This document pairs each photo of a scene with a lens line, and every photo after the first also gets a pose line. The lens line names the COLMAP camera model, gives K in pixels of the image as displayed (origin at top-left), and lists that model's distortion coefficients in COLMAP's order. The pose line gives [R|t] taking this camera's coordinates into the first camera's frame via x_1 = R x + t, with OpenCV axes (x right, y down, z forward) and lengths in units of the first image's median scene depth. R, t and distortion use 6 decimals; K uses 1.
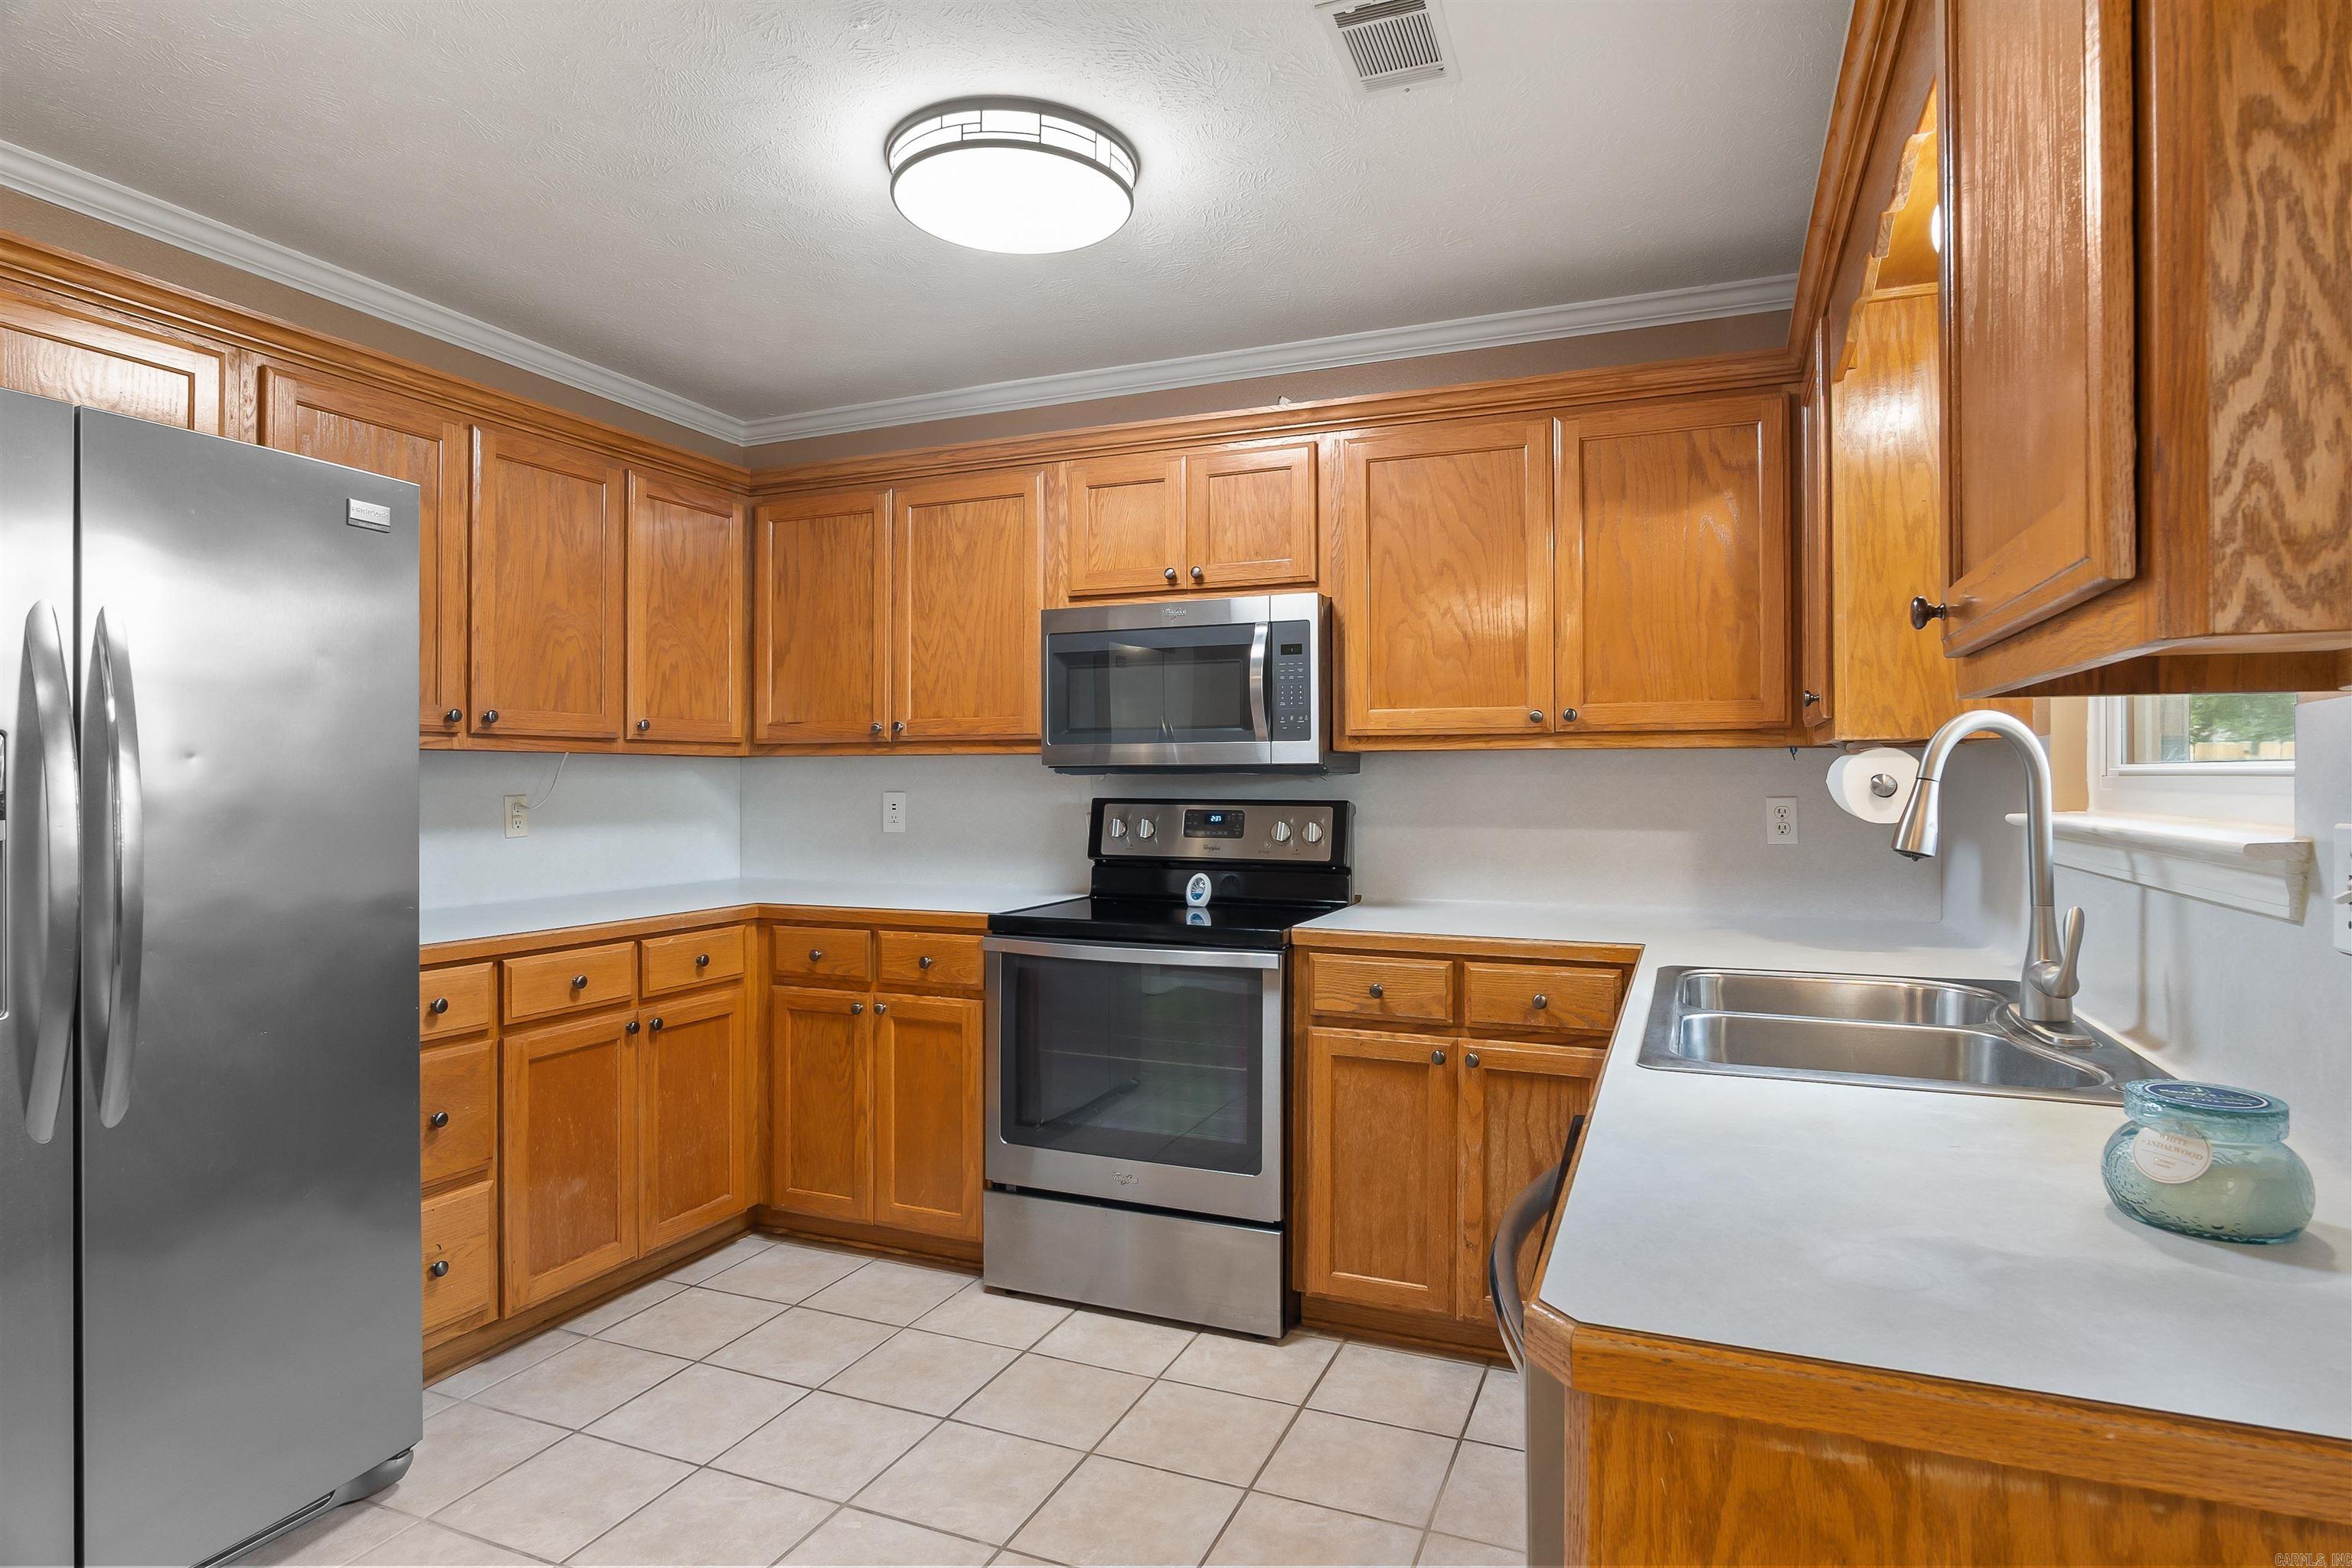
lens RADIAL K [[1257.1, 0, 1173.8], [0, 1257.1, 796.2], [0, 0, 1]] dist [-0.025981, 0.009062]
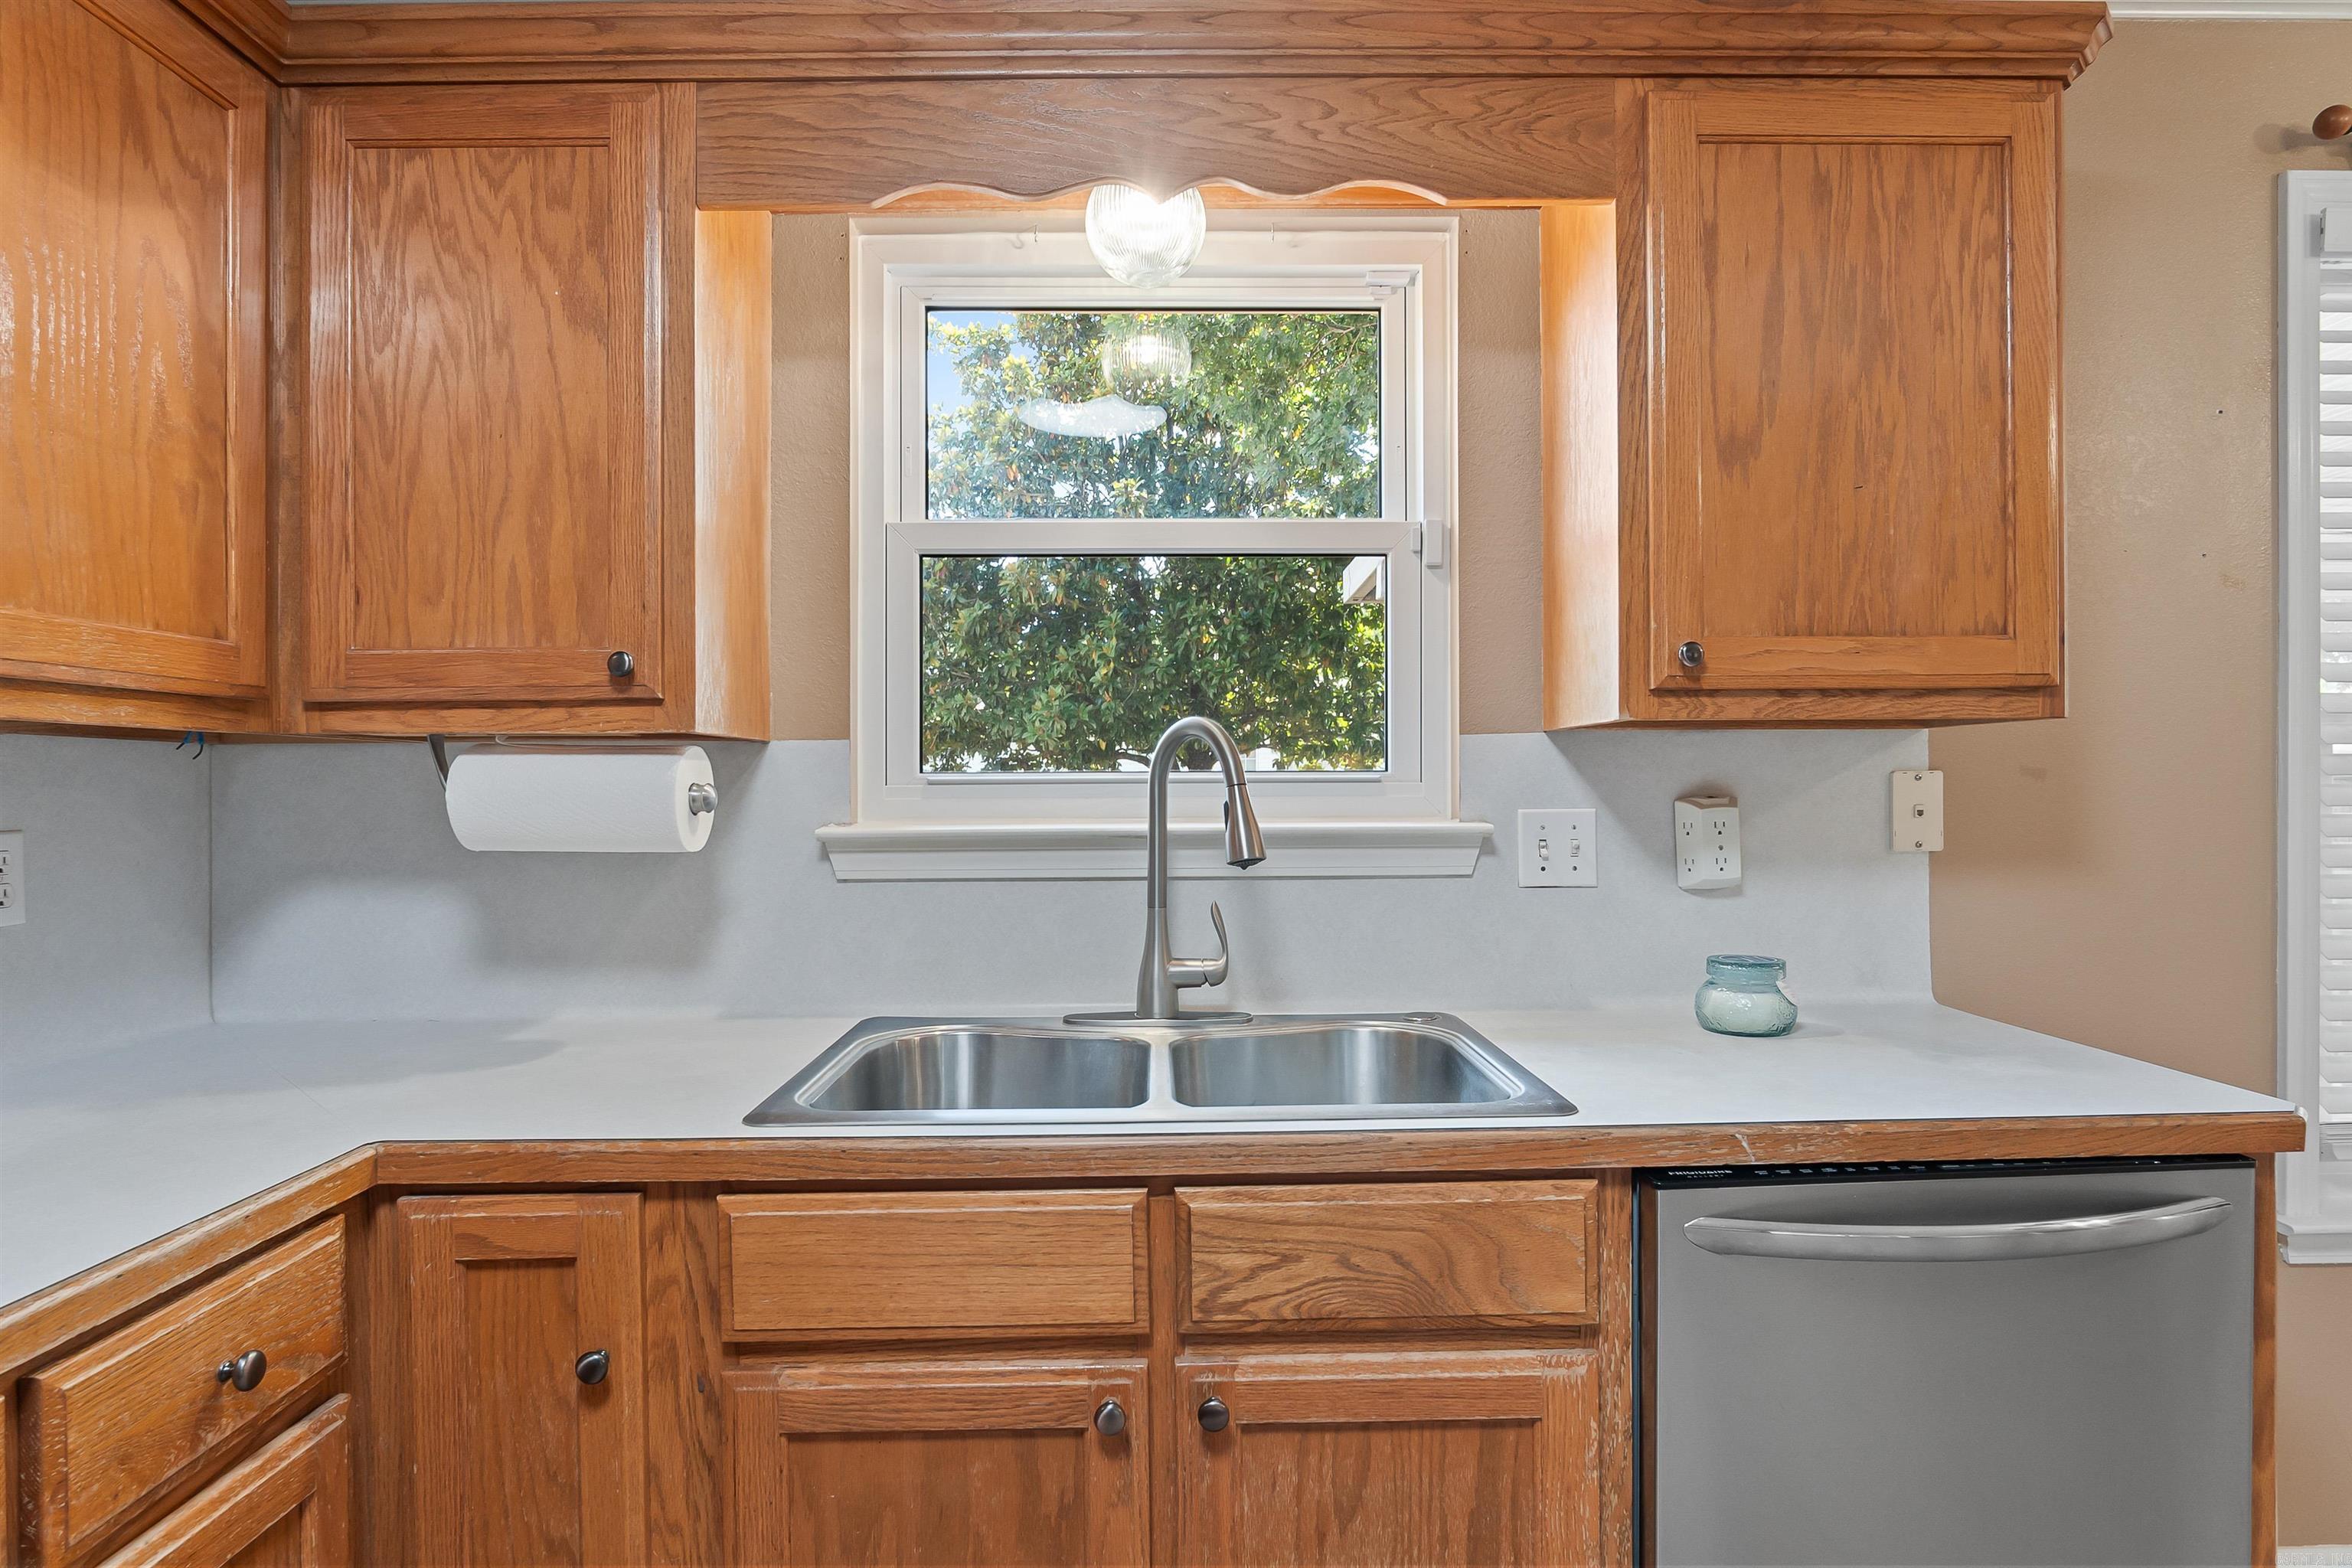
lens RADIAL K [[1257.1, 0, 1181.6], [0, 1257.1, 790.6], [0, 0, 1]] dist [-0.025981, 0.009062]
pose [[-0.403418, 0.004313, 0.915005, -0.160782], [0.021604, 0.999755, 0.004812, -0.008906], [-0.914761, 0.021709, -0.403413, 0.833416]]
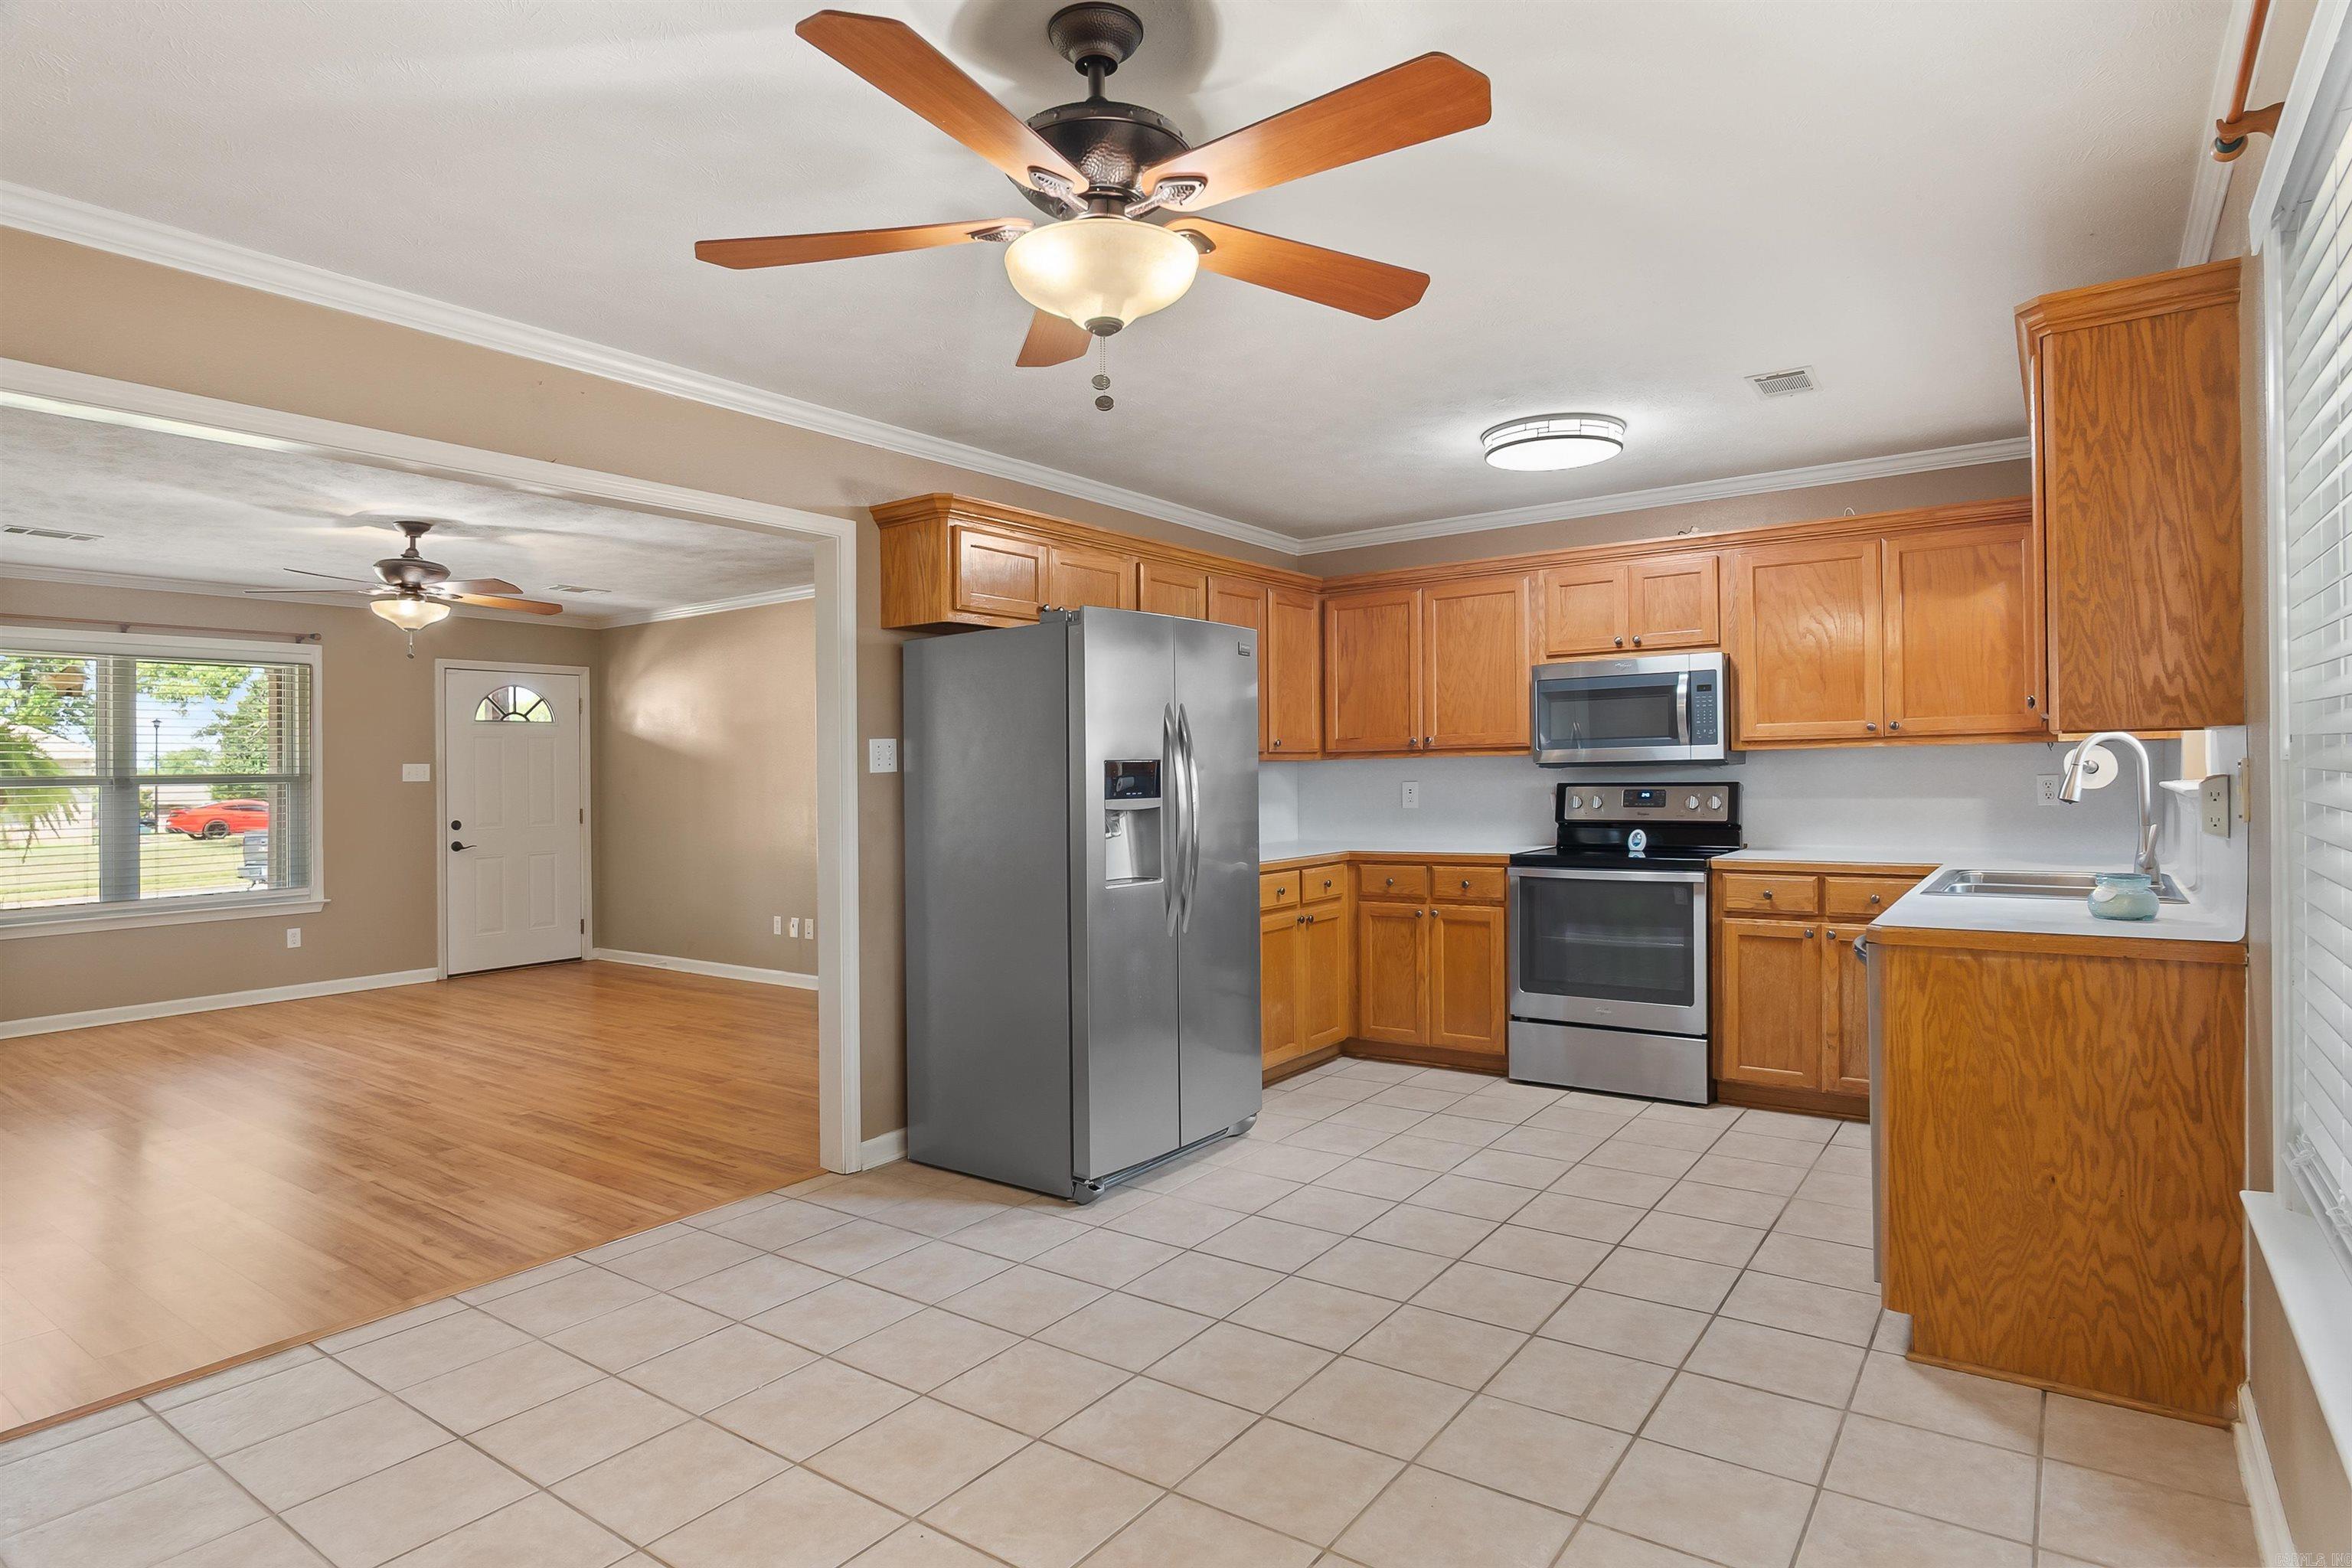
lens RADIAL K [[1257.1, 0, 1169.0], [0, 1257.1, 803.7], [0, 0, 1]] dist [-0.025981, 0.009062]
pose [[0.972498, -0.012367, -0.232585, -0.221106], [0.015400, 0.999818, 0.011227, 0.002806], [0.232404, -0.014500, 0.972511, -0.785980]]
